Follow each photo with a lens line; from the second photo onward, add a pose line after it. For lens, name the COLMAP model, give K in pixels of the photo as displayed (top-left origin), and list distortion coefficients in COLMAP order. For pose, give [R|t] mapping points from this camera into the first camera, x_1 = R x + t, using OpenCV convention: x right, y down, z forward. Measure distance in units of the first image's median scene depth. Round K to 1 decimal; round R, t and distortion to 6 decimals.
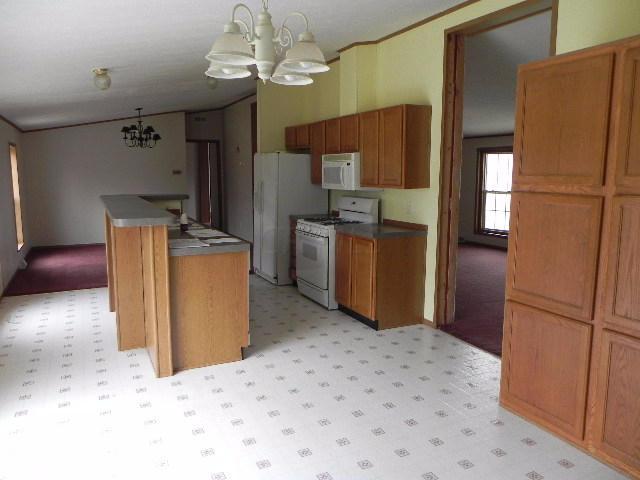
lens RADIAL K [[480.9, 0, 320.0], [0, 480.9, 240.0], [0, 0, 1]] dist [-0.006119, -0.001575]
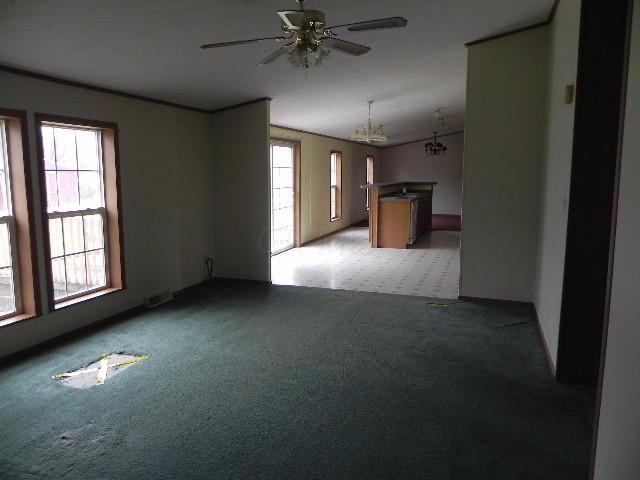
lens RADIAL K [[480.9, 0, 320.0], [0, 480.9, 240.0], [0, 0, 1]] dist [-0.006119, -0.001575]
pose [[0.694063, 0.095124, -0.713602, 0.588498], [-0.095006, 0.994665, 0.040185, 0.073450], [0.713618, 0.039906, 0.699397, -0.457507]]
